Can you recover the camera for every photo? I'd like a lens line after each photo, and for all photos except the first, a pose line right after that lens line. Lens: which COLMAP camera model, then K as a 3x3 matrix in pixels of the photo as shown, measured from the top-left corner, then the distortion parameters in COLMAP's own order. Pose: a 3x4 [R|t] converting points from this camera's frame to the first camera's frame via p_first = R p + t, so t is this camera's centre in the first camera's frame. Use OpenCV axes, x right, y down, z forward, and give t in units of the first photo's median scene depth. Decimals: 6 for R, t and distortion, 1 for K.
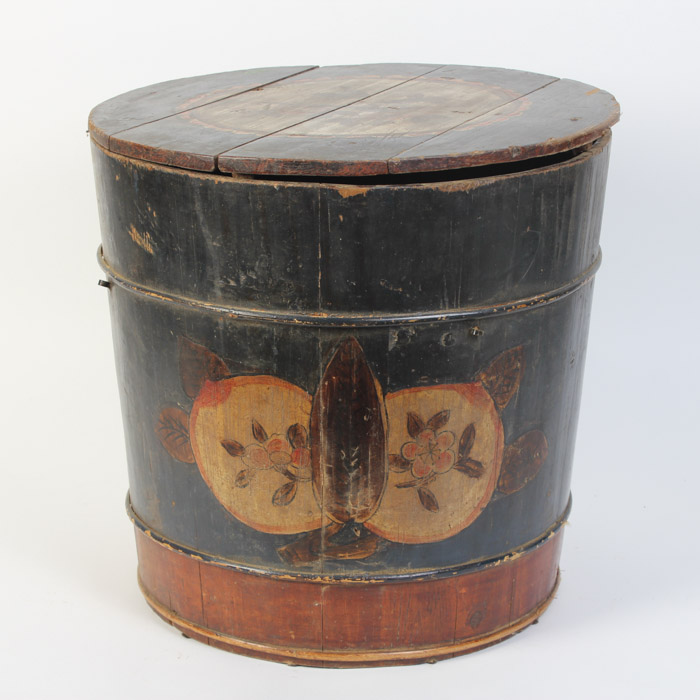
lens RADIAL K [[2056.7, 0, 353.0], [0, 2056.7, 349.8], [0, 0, 1]] dist [-0.020493, 0.000000]
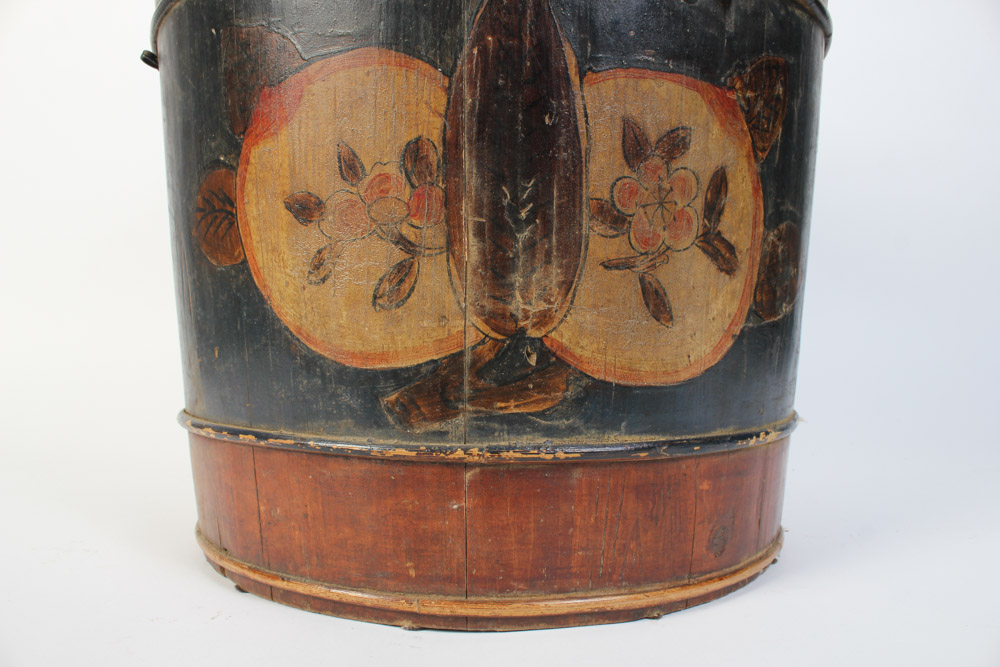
lens RADIAL K [[809.1, 0, 498.4], [0, 809.1, 340.8], [0, 0, 1]] dist [-0.173842, 0.124667]
pose [[0.997954, -0.005593, 0.063696, -0.019813], [0.022643, 0.962525, -0.270244, 0.140844], [-0.059798, 0.271134, 0.960682, 0.794012]]
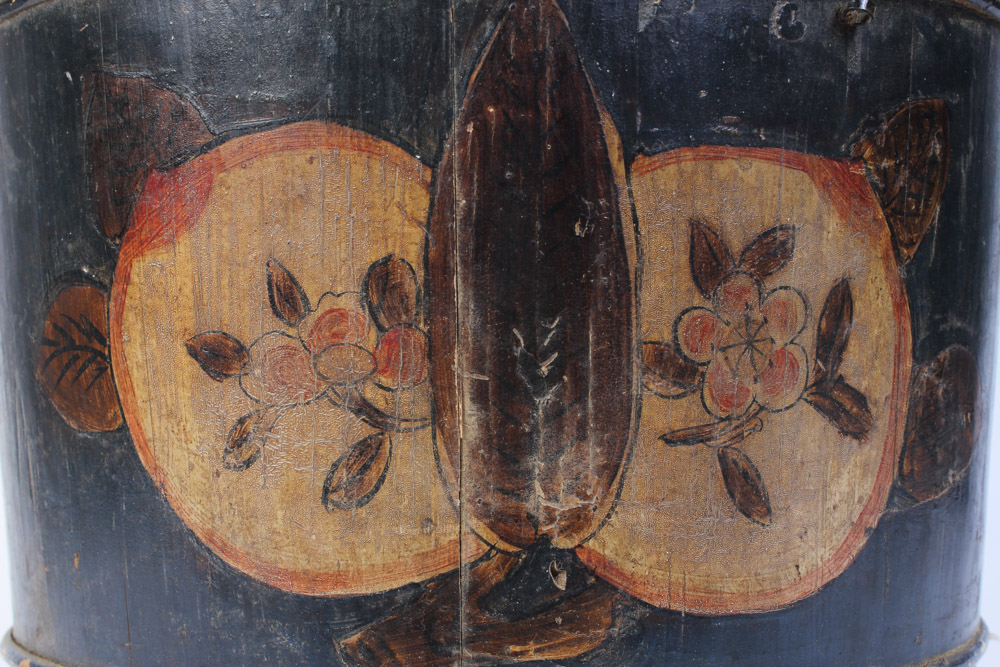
lens RADIAL K [[1439.4, 0, 492.9], [0, 1439.4, 342.6], [0, 0, 1]] dist [-0.044480, 0.000000]
pose [[0.998223, -0.015597, 0.057507, -0.023332], [0.033102, 0.947659, -0.317564, 0.128925], [-0.049544, 0.318903, 0.946491, 0.745491]]
